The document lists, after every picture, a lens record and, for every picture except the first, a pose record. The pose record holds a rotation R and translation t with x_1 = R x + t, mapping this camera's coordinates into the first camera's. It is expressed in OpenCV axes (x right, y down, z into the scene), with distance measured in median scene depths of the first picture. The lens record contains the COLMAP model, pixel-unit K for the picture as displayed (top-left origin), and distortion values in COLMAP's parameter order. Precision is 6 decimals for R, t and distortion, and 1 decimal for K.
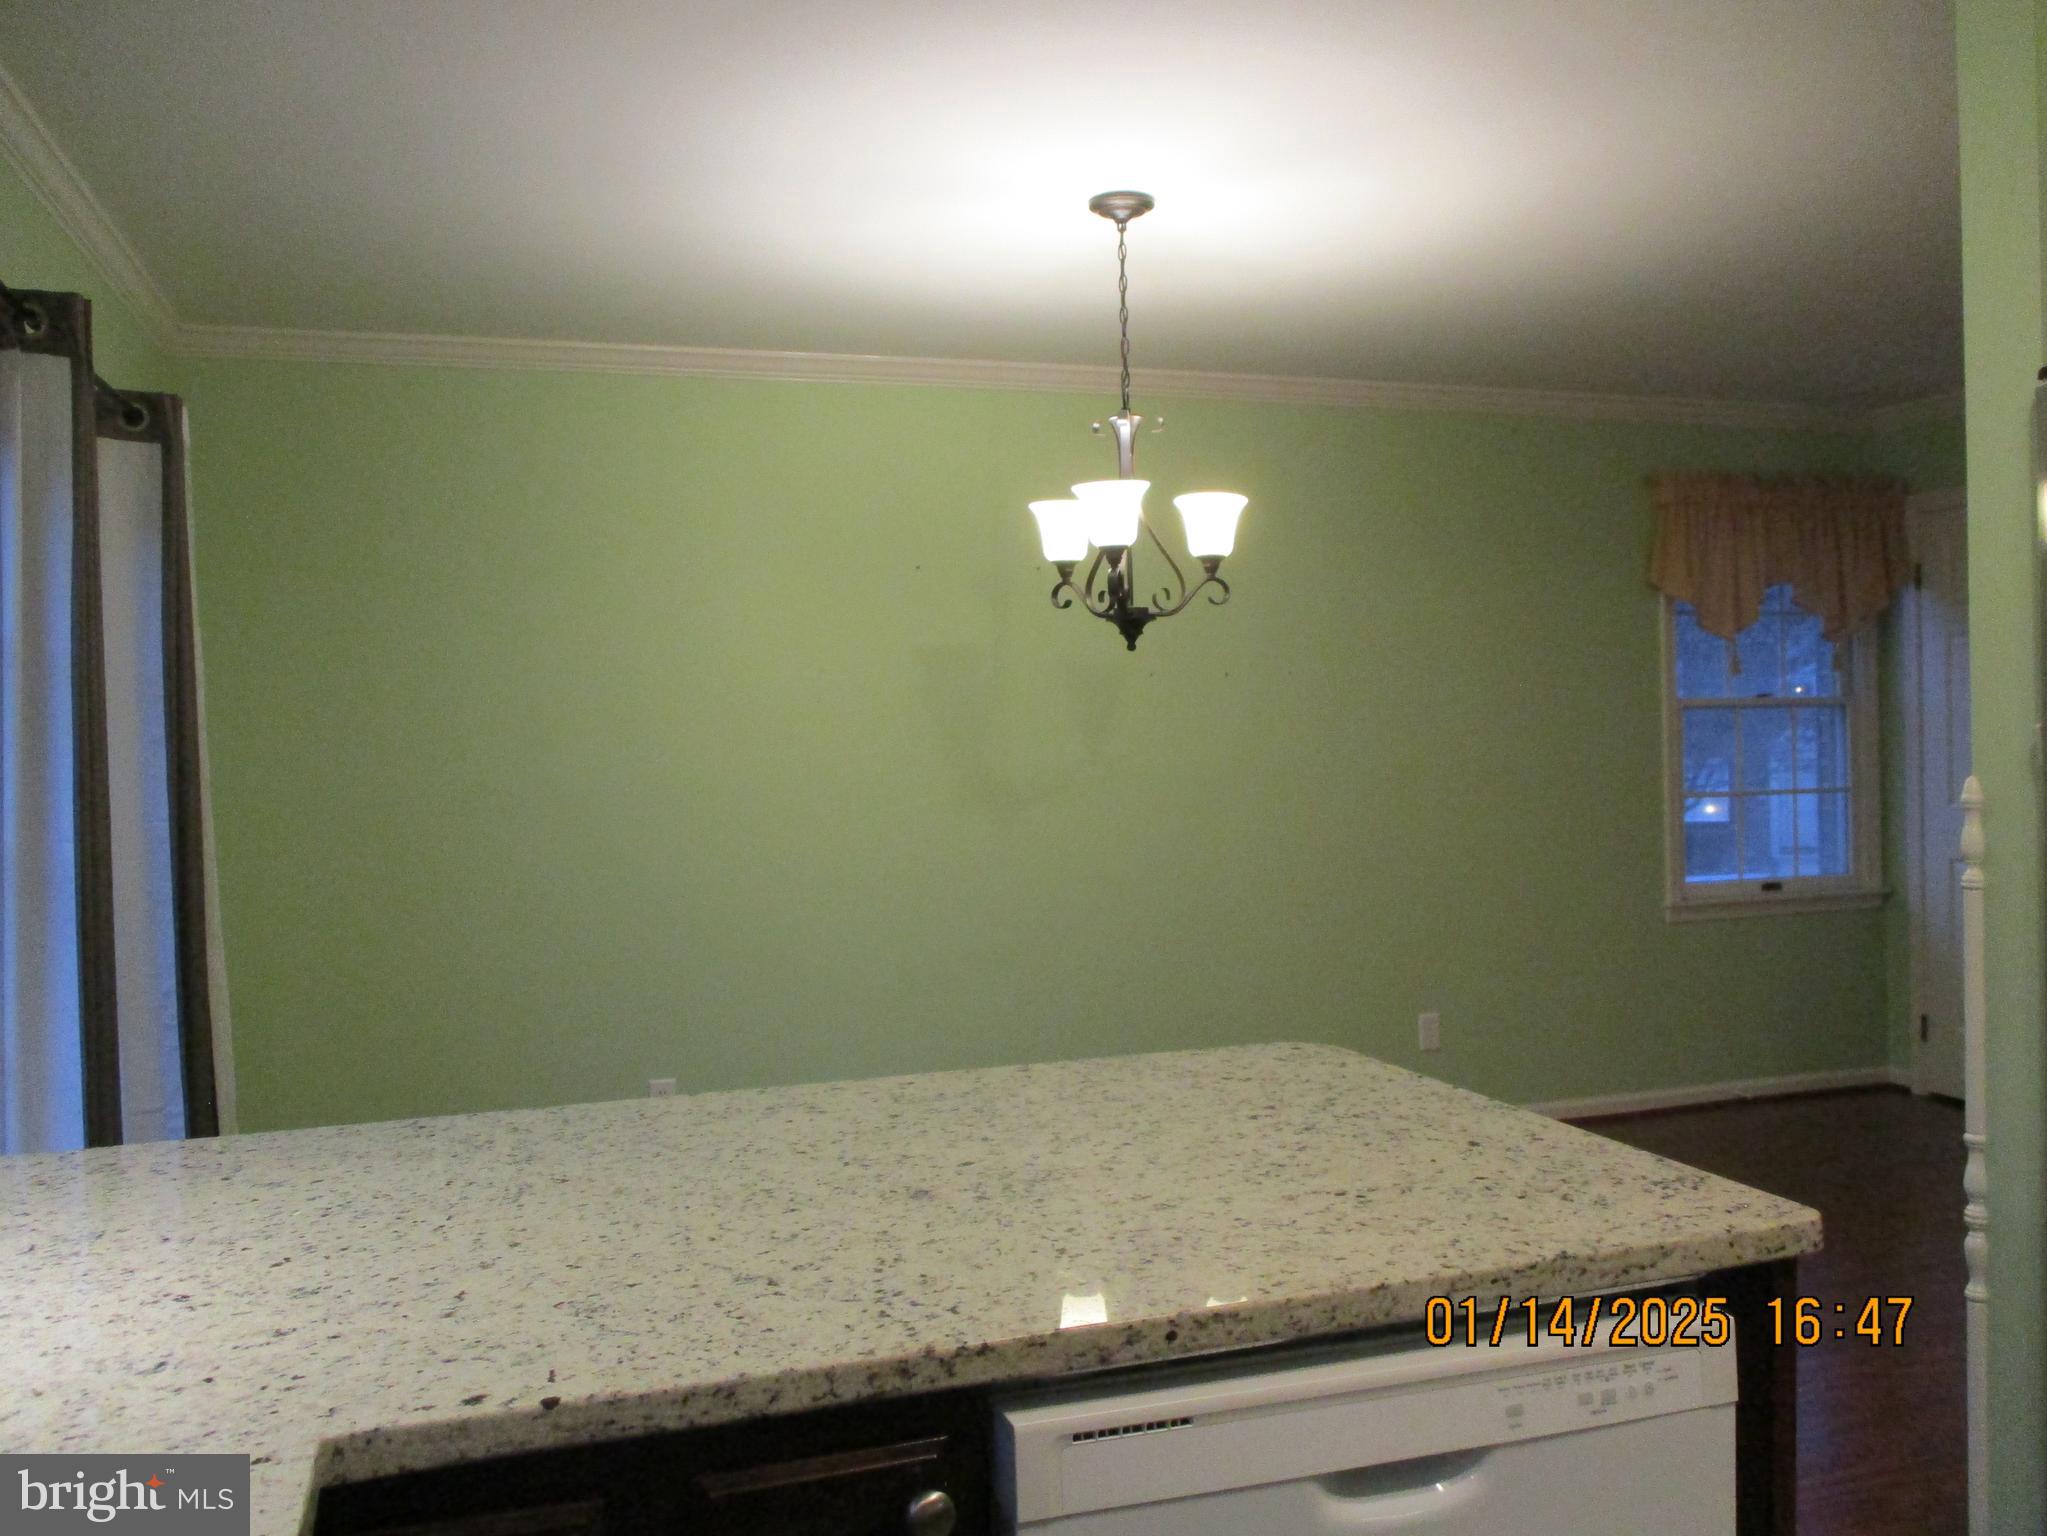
lens RADIAL K [[1686.1, 0, 1042.3], [0, 1686.1, 766.2], [0, 0, 1]] dist [-0.030863, 0.001345]
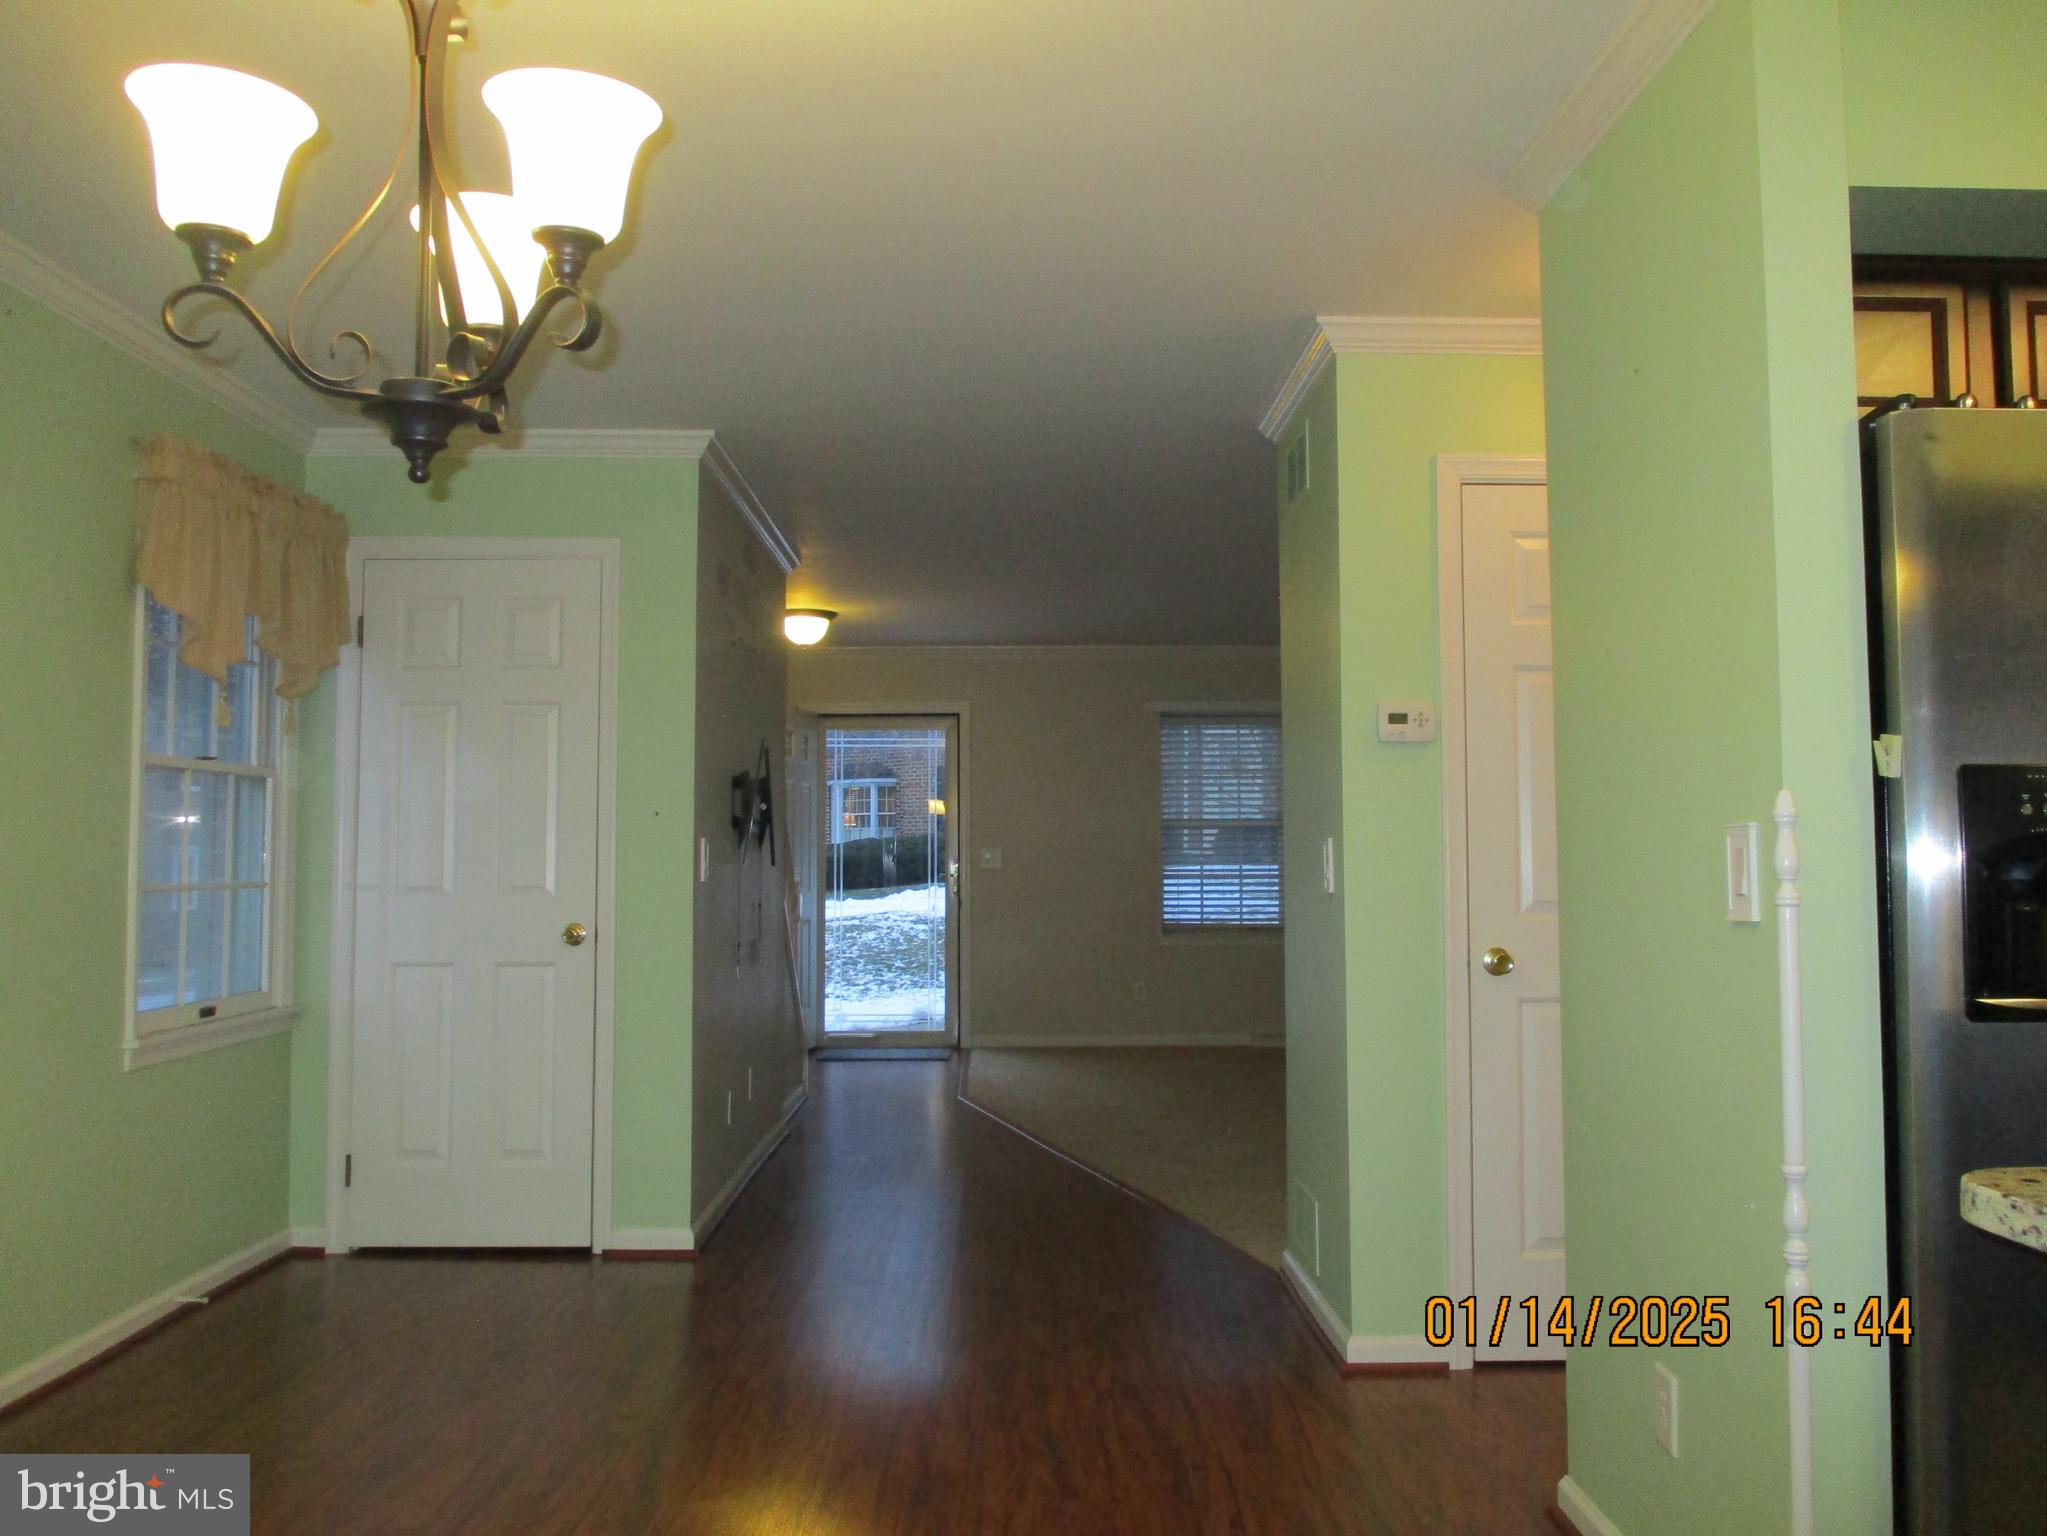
lens RADIAL K [[1686.1, 0, 1042.3], [0, 1686.1, 766.2], [0, 0, 1]] dist [-0.030863, 0.001345]
pose [[0.296517, 0.084617, 0.951272, -0.183565], [0.000693, 0.996048, -0.088816, 0.028535], [-0.955027, 0.026994, 0.295286, 0.411198]]
